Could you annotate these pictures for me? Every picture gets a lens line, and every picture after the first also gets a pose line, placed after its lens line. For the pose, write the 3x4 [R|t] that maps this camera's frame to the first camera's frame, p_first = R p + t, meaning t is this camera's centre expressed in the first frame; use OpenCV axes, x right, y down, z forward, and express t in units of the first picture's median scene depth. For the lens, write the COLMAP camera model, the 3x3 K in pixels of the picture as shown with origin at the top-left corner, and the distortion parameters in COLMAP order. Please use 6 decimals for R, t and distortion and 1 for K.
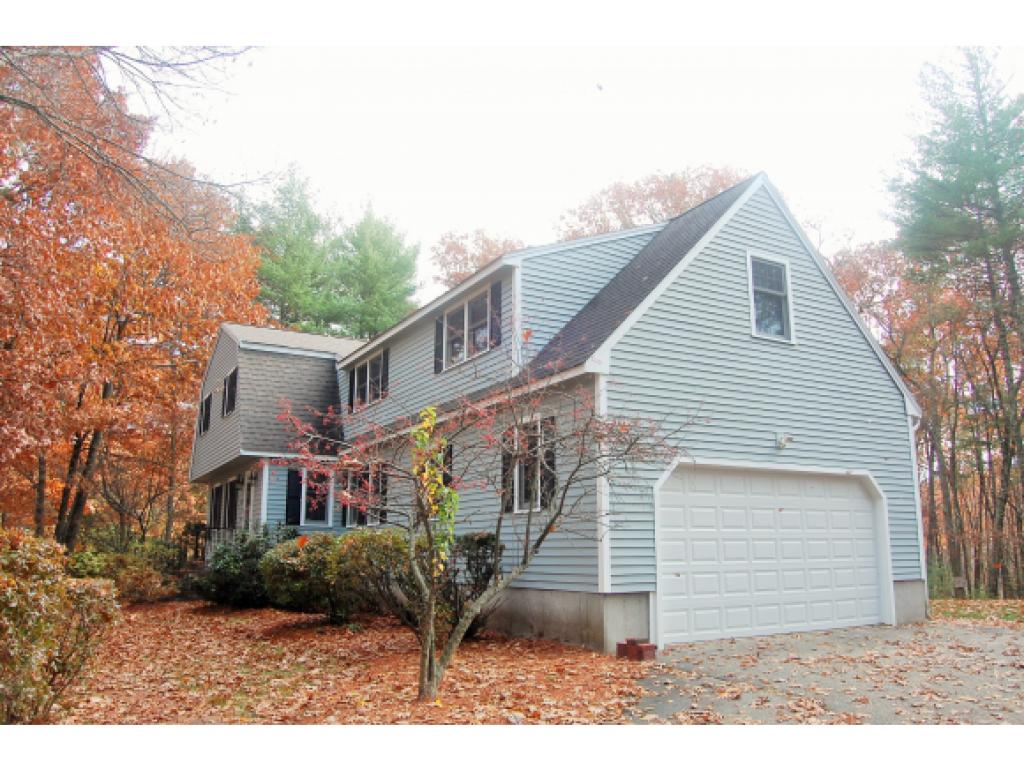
lens RADIAL K [[805.0, 0, 512.0], [0, 805.0, 384.5], [0, 0, 1]] dist [-0.108980, 0.003011]
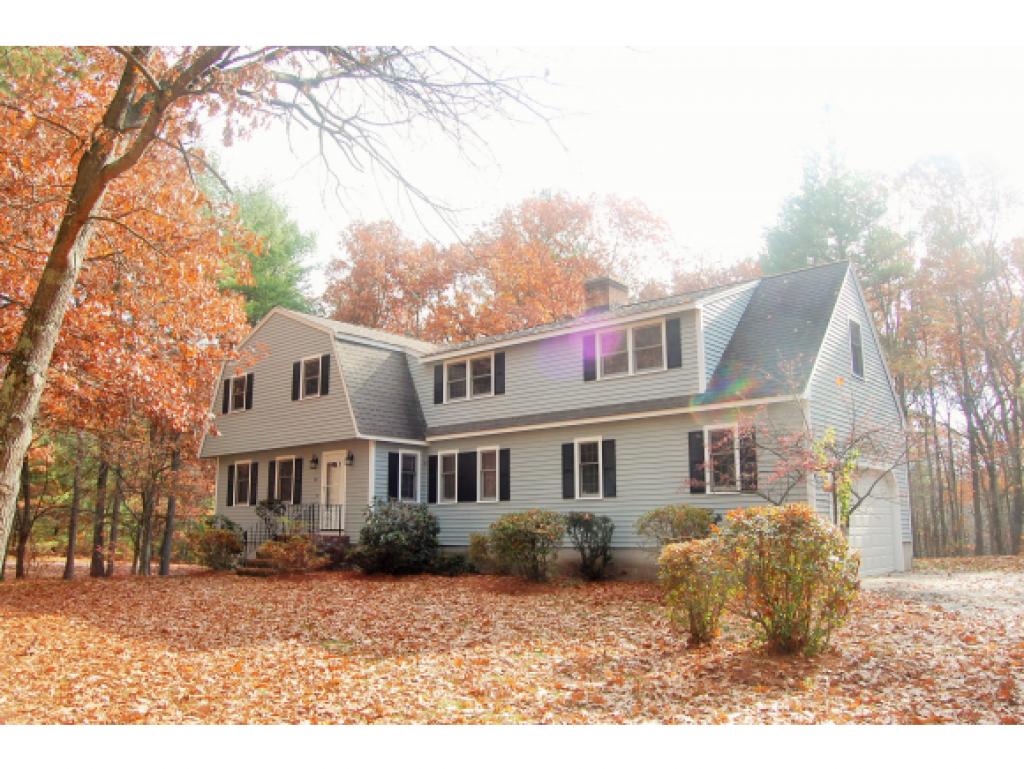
lens RADIAL K [[805.0, 0, 512.0], [0, 805.0, 384.5], [0, 0, 1]] dist [-0.108980, 0.003011]
pose [[0.944256, 0.057900, 0.324080, -0.491917], [-0.066020, 0.997719, 0.014108, -0.014335], [-0.322524, -0.034717, 0.945925, -0.113892]]
